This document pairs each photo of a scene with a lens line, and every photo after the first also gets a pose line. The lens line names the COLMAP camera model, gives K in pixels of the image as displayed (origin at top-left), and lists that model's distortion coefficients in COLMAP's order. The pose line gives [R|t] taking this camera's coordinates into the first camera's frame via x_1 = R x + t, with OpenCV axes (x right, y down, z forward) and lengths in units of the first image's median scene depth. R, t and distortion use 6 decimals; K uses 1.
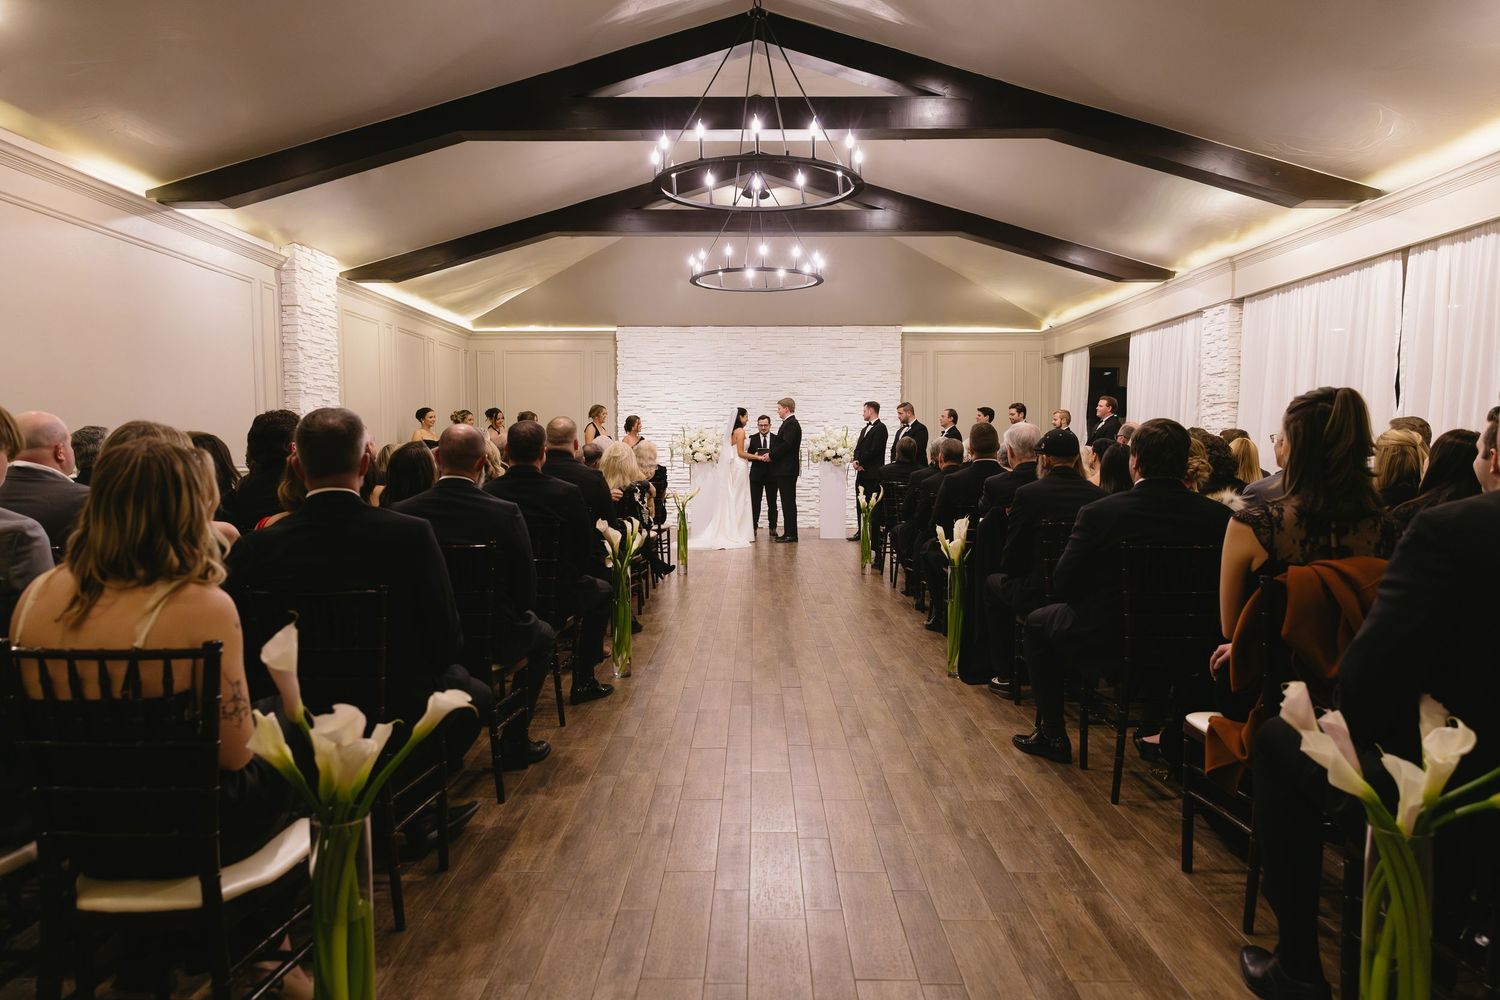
lens RADIAL K [[1071.7, 0, 716.0], [0, 1071.7, 471.9], [0, 0, 1]] dist [0.014099, -0.002231]
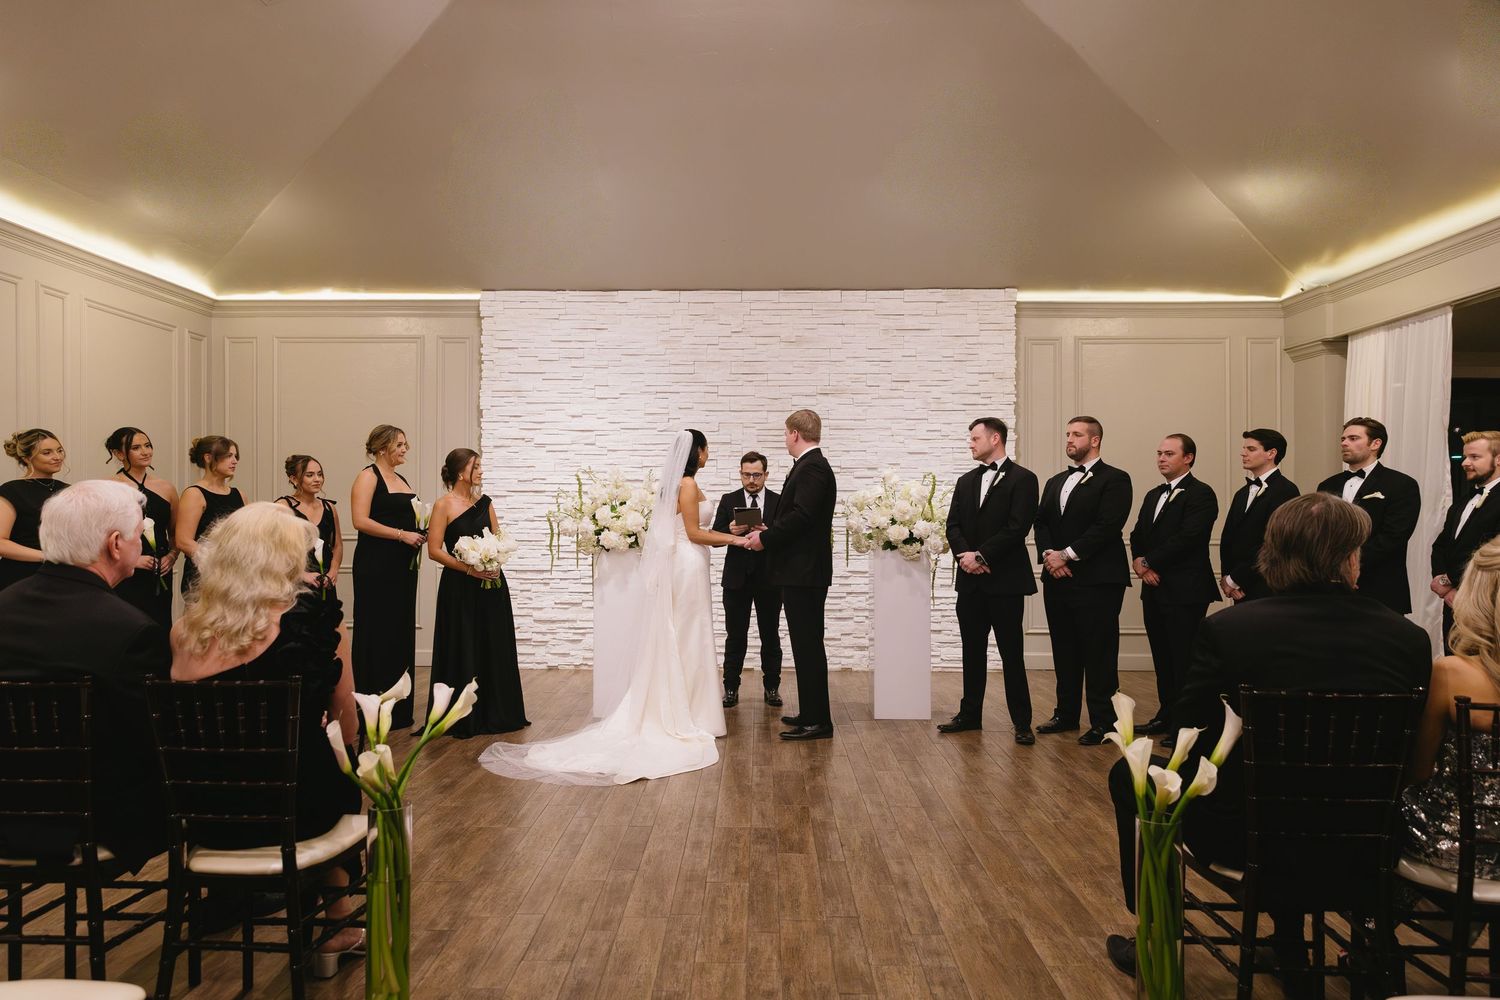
lens RADIAL K [[1071.7, 0, 710.7], [0, 1071.7, 486.9], [0, 0, 1]] dist [0.014099, -0.002231]
pose [[0.999954, 0.003504, -0.008881, 0.039497], [-0.003895, 0.999006, -0.044412, -0.020939], [0.008716, 0.044445, 0.998974, 0.688085]]
